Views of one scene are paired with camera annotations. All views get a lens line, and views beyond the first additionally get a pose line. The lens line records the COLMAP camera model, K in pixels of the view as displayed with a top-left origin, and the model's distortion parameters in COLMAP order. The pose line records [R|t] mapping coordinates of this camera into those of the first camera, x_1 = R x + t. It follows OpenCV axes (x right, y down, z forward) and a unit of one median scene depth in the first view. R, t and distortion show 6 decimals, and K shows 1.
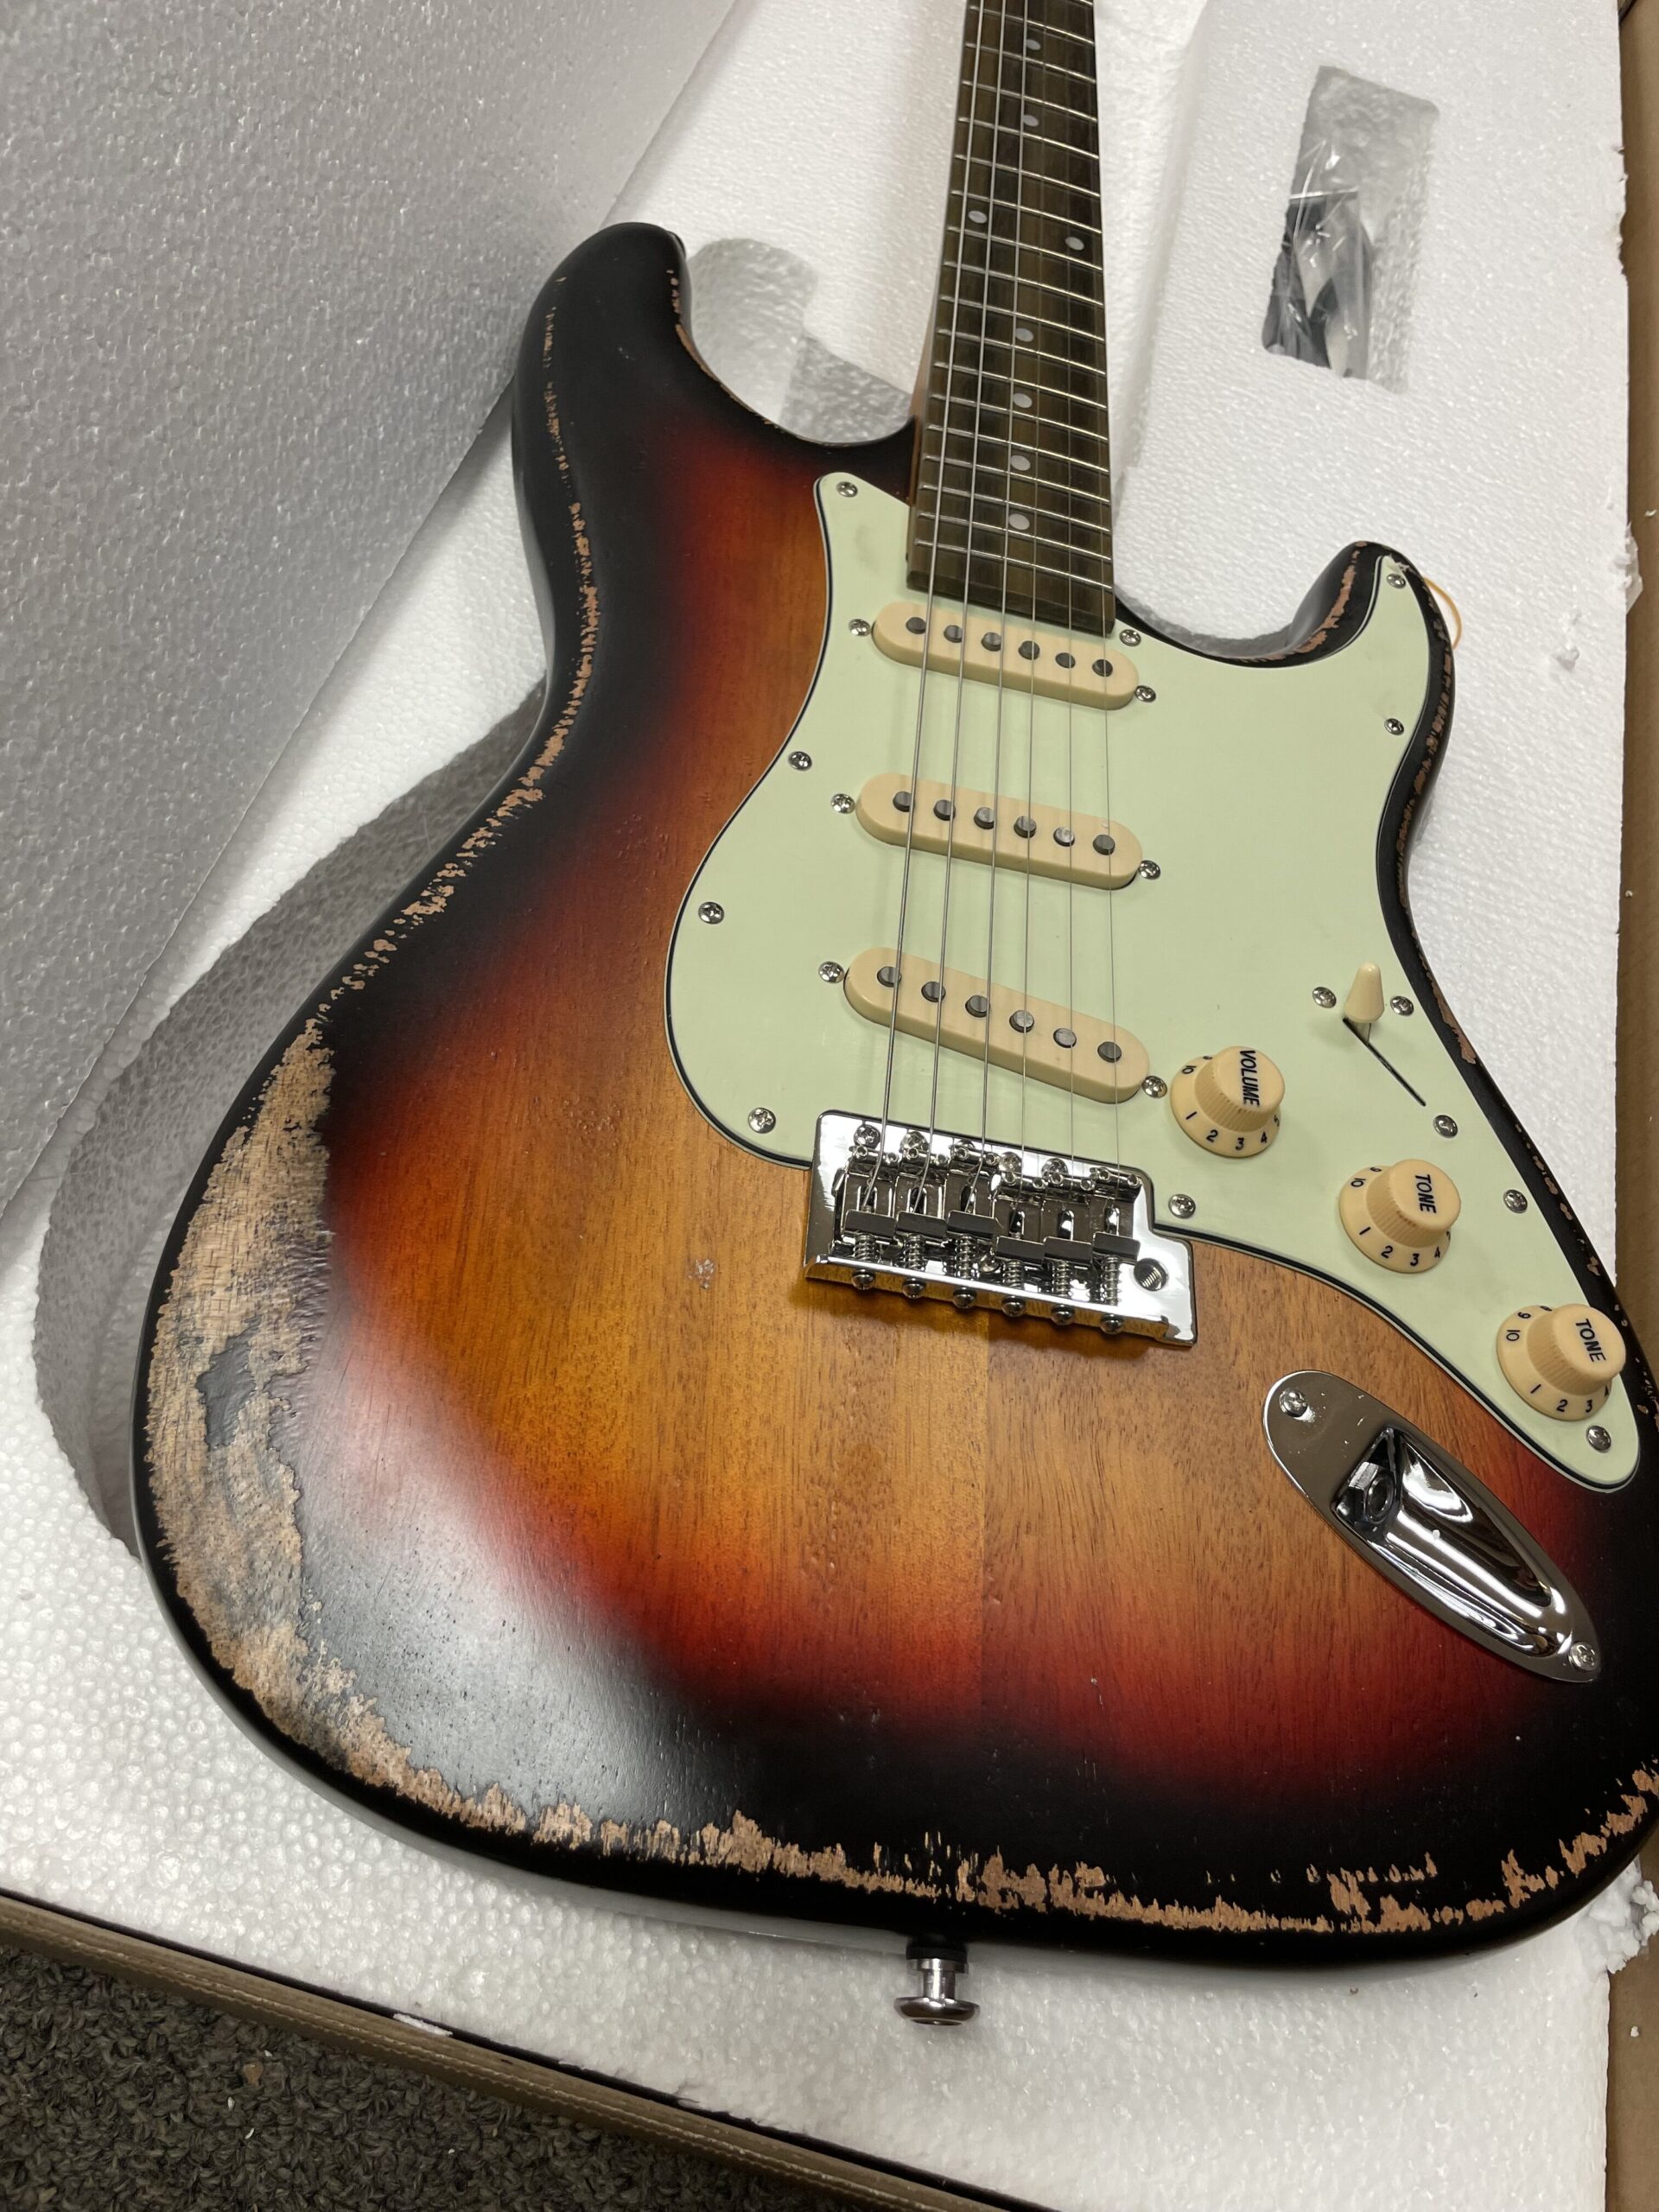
lens RADIAL K [[1664.2, 0, 833.0], [0, 1664.2, 1101.0], [0, 0, 1]] dist [0.082589, -0.137848]
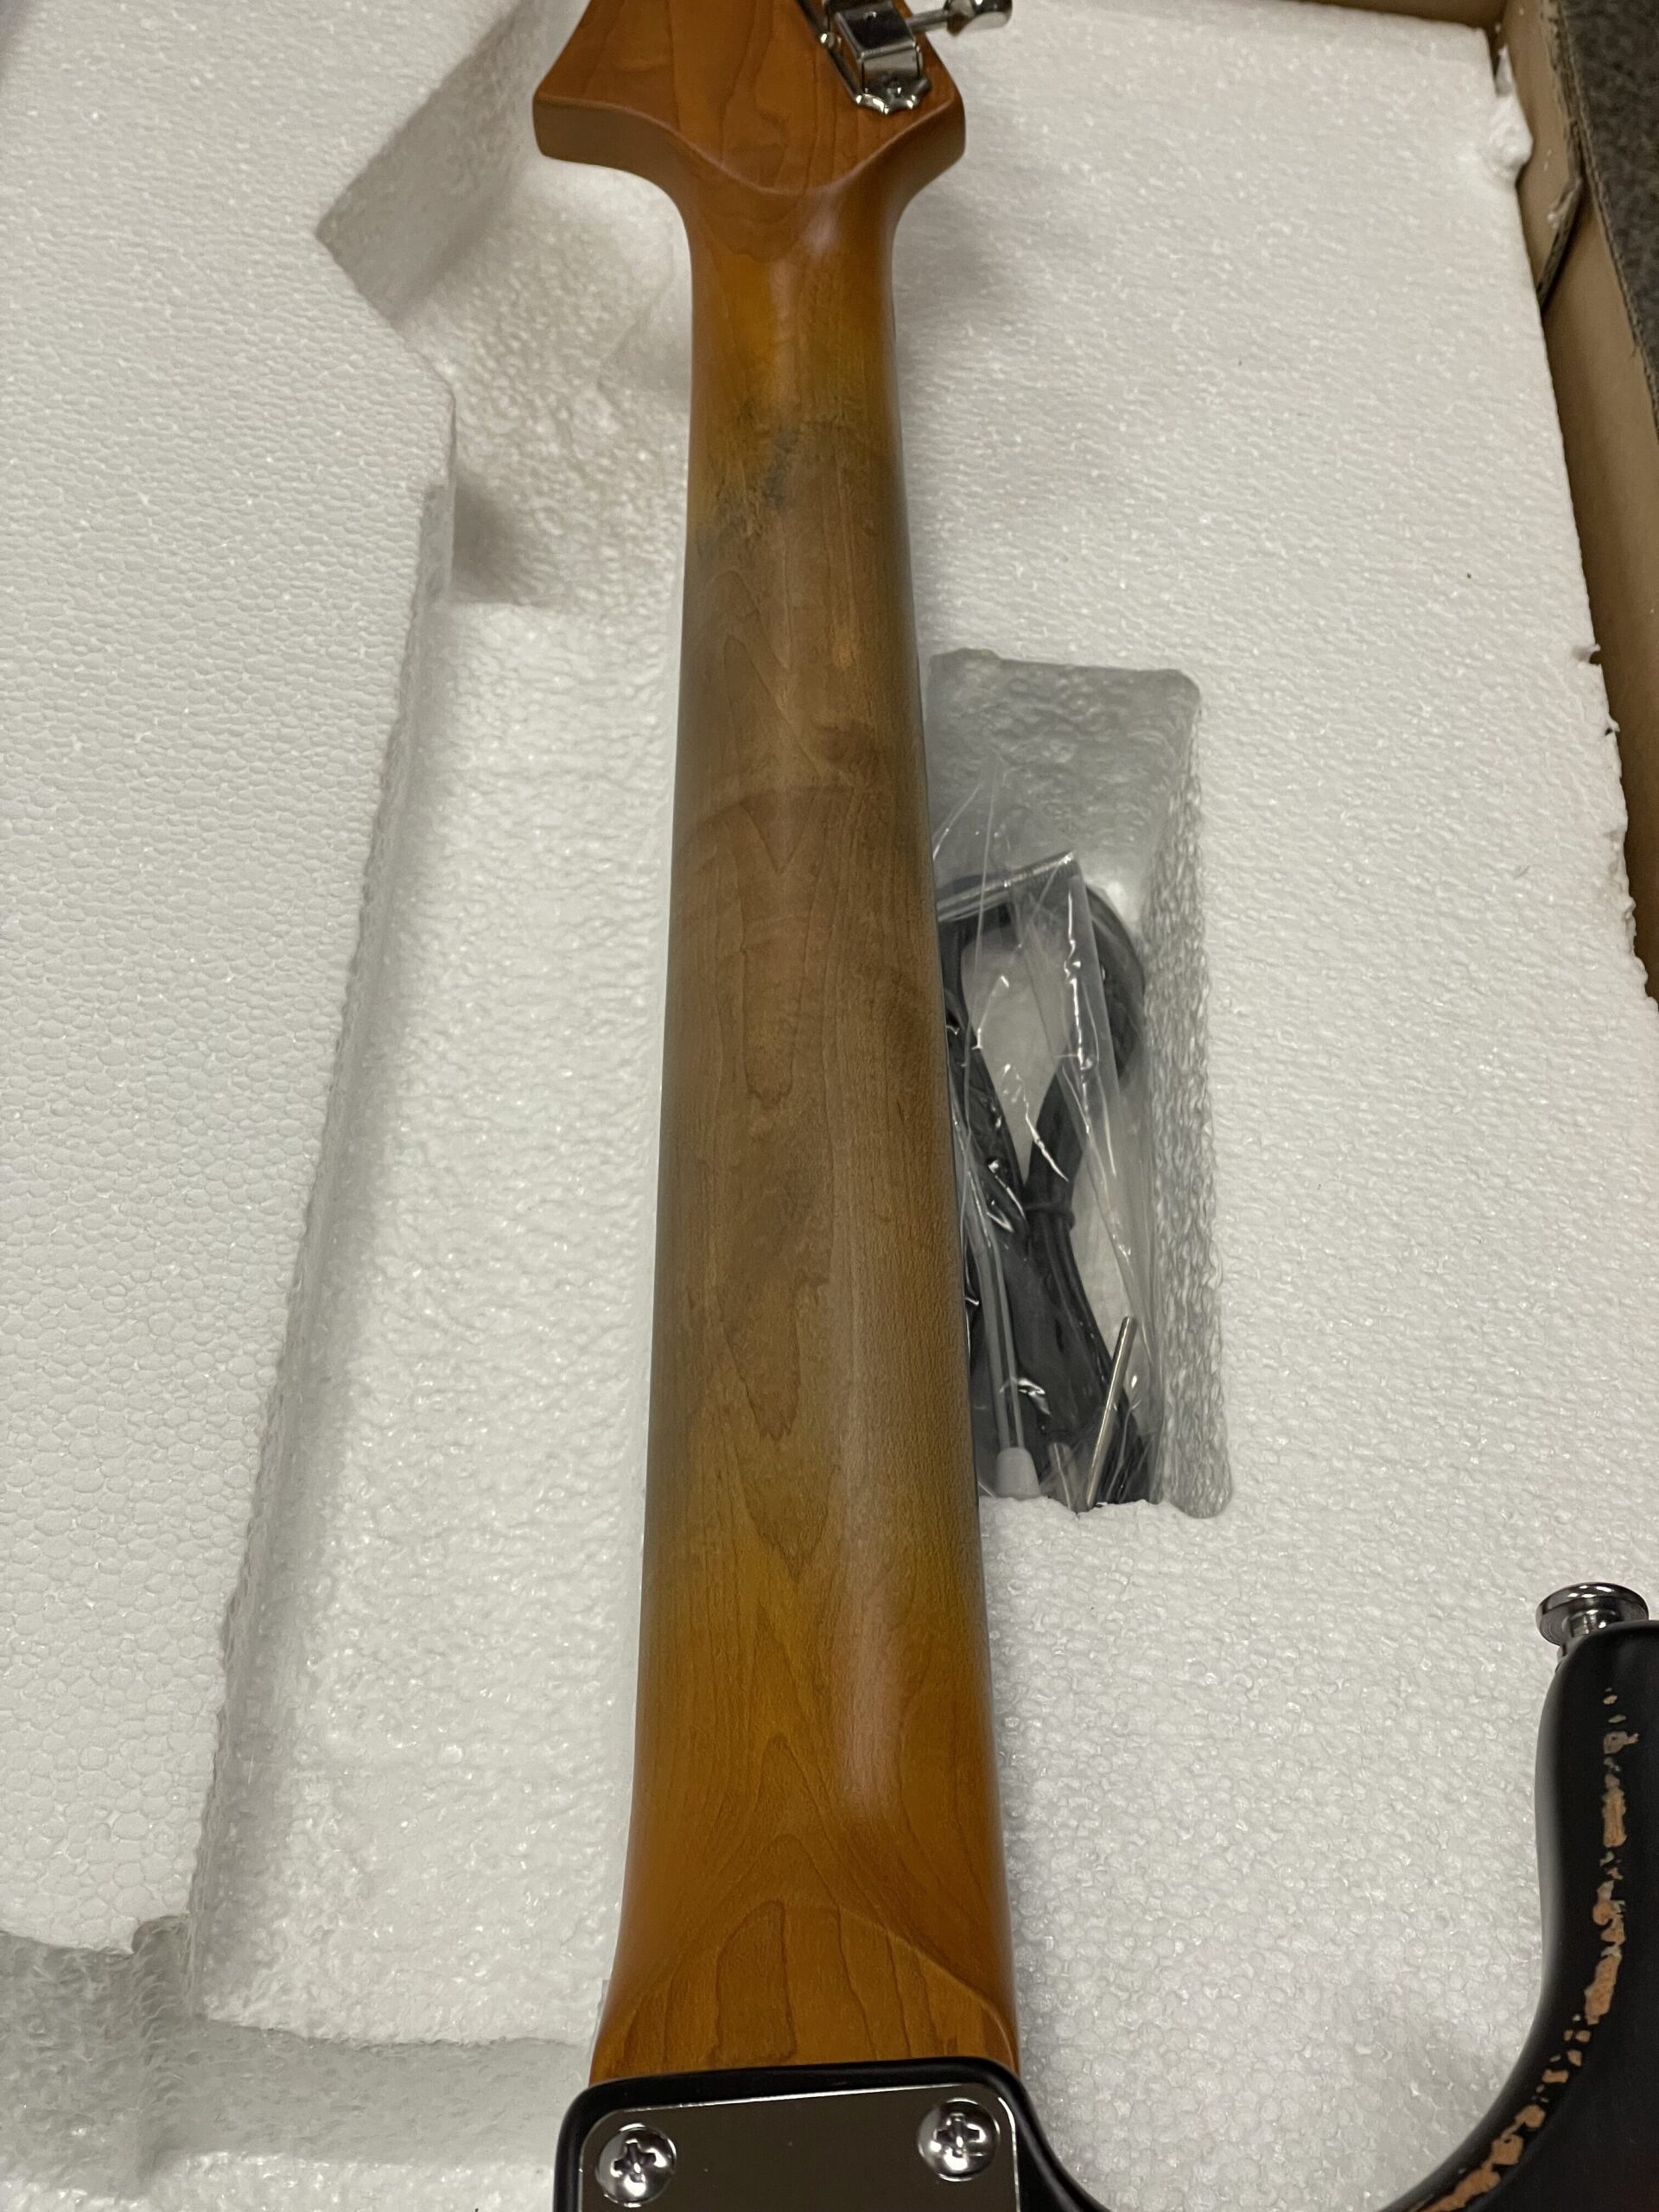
lens RADIAL K [[3306.7, 0, 873.1], [0, 3306.7, 1120.3], [0, 0, 1]] dist [0.119708, -0.191601]
pose [[0.973529, -0.209664, 0.091008, 0.333538], [0.223128, 0.958114, -0.179532, -0.675337], [-0.049554, 0.195086, 0.979533, 0.221755]]
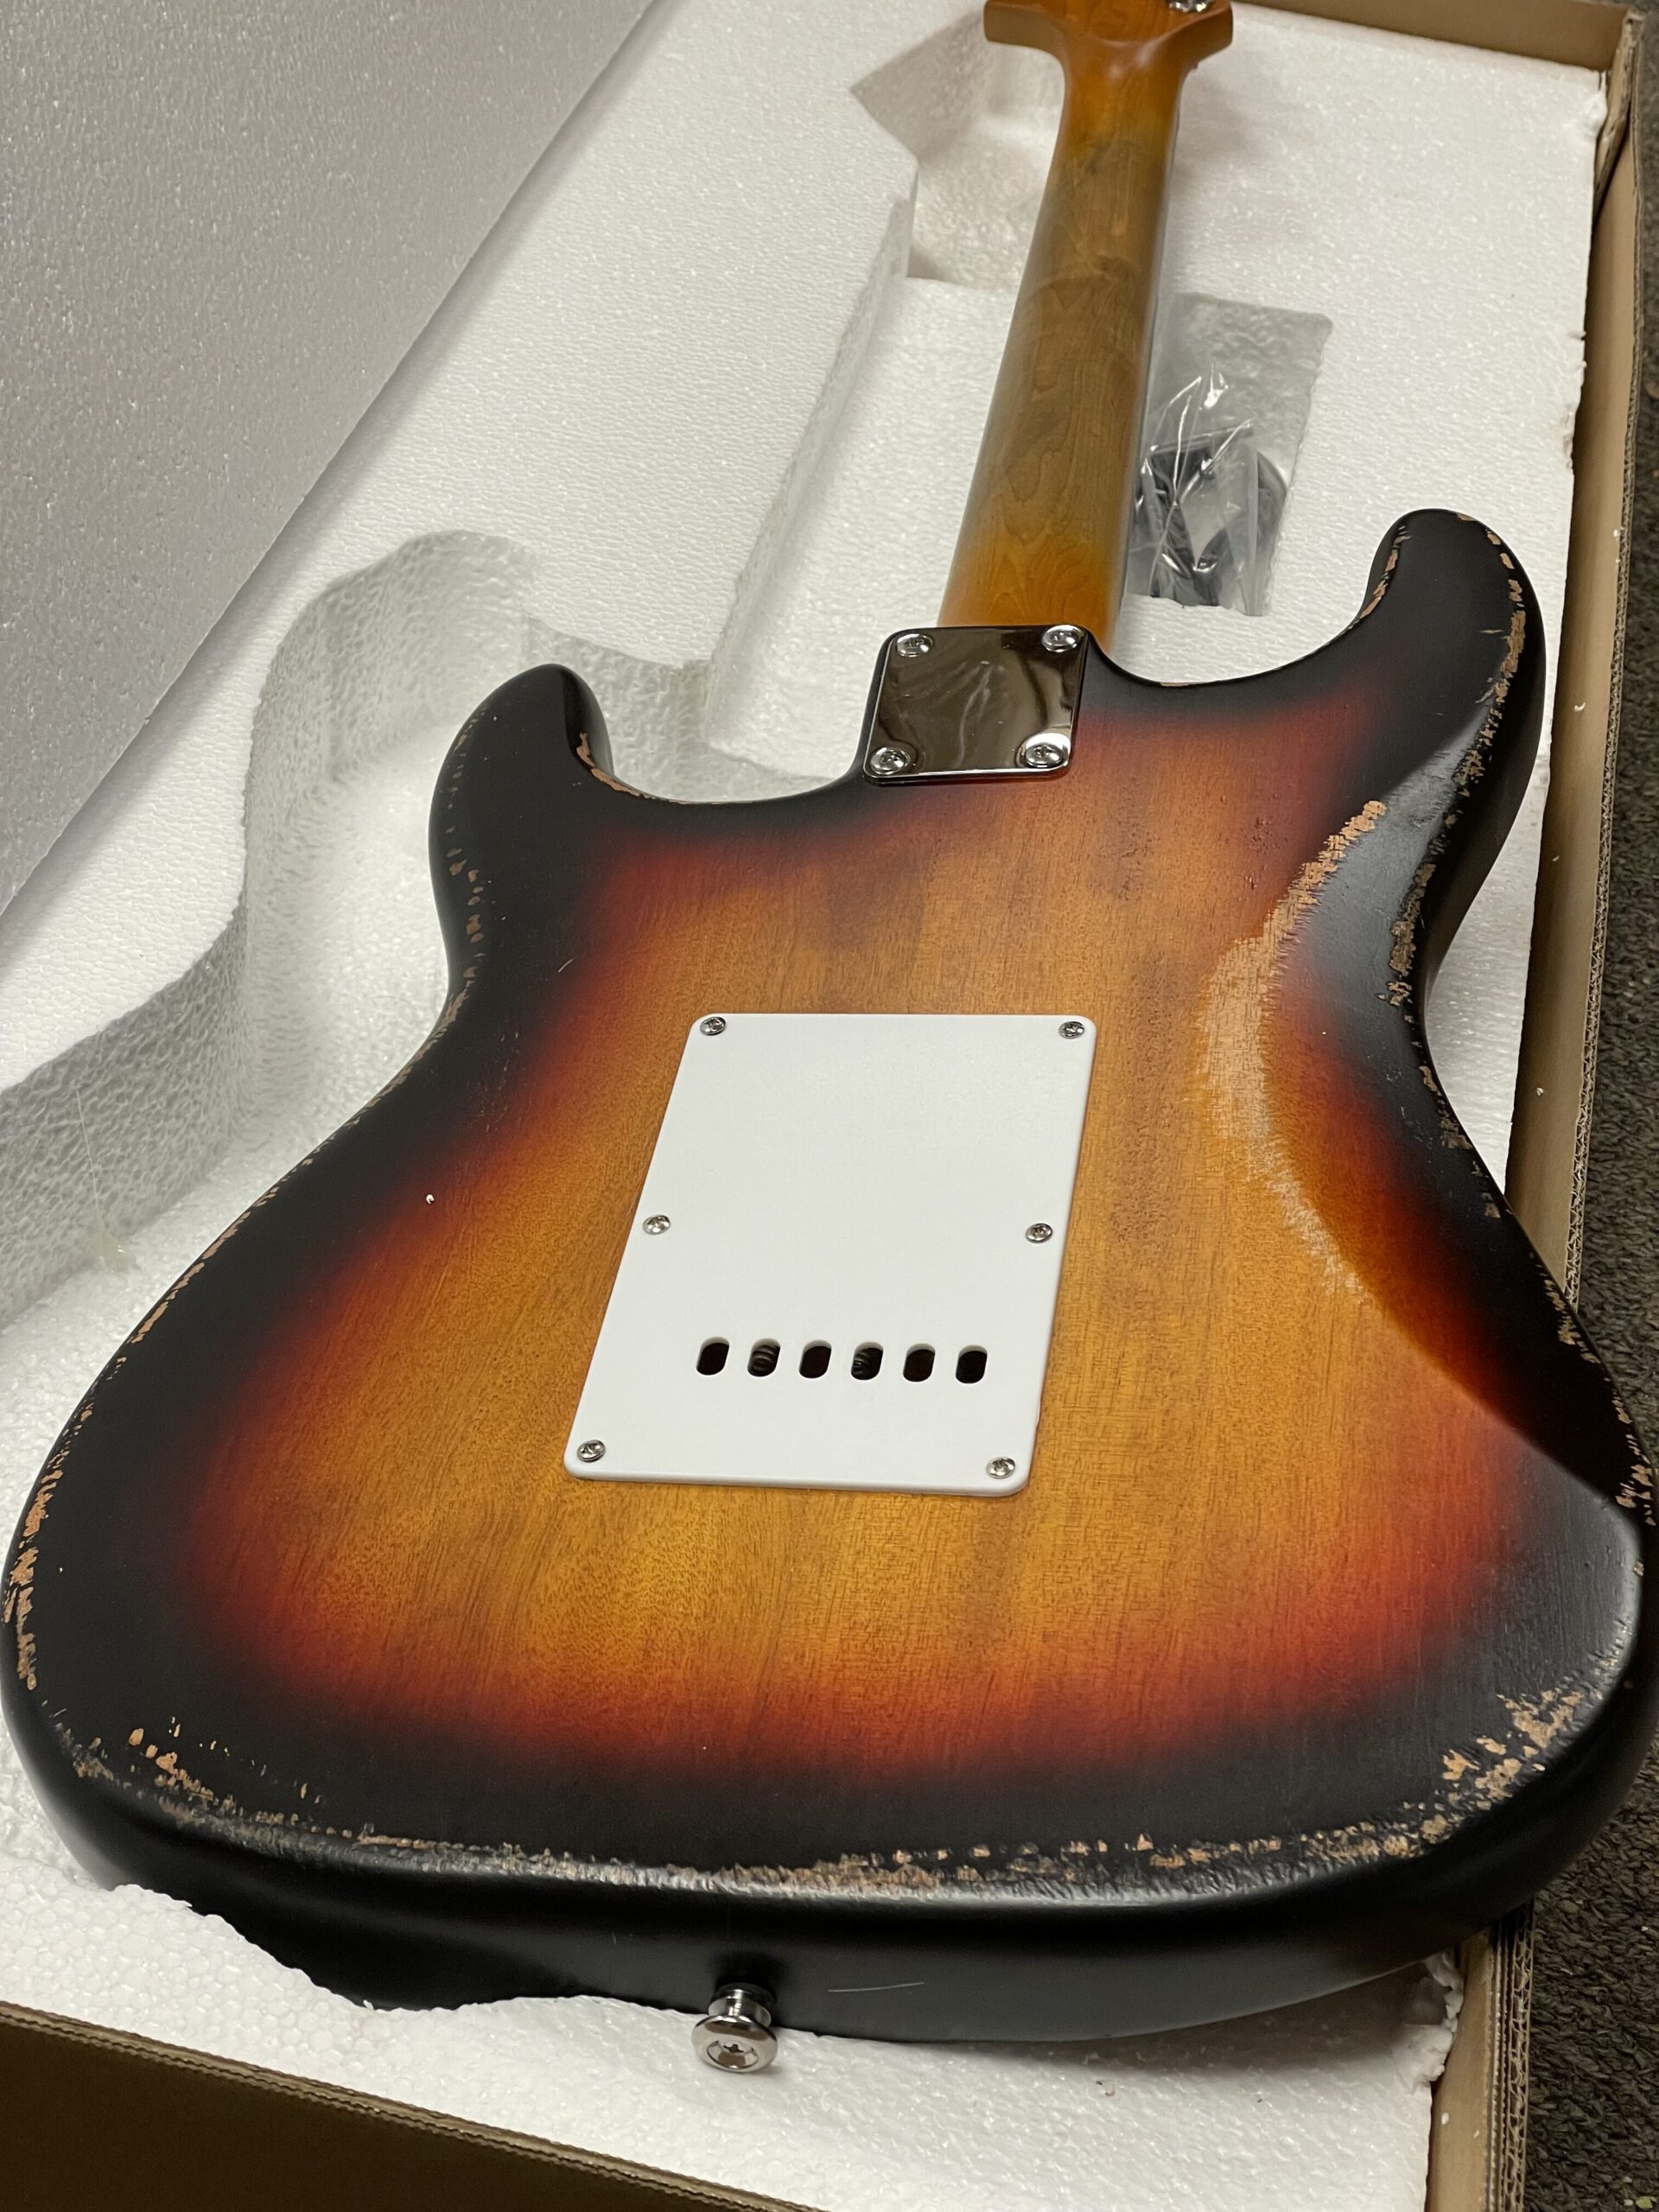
lens RADIAL K [[3258.7, 0, 829.5], [0, 3258.7, 1106.0], [0, 0, 1]] dist [0.110857, -0.183484]
pose [[0.994182, -0.105602, -0.021247, 0.236915], [0.091500, 0.931994, -0.350735, 0.613025], [0.056841, 0.346750, 0.936234, -0.760787]]
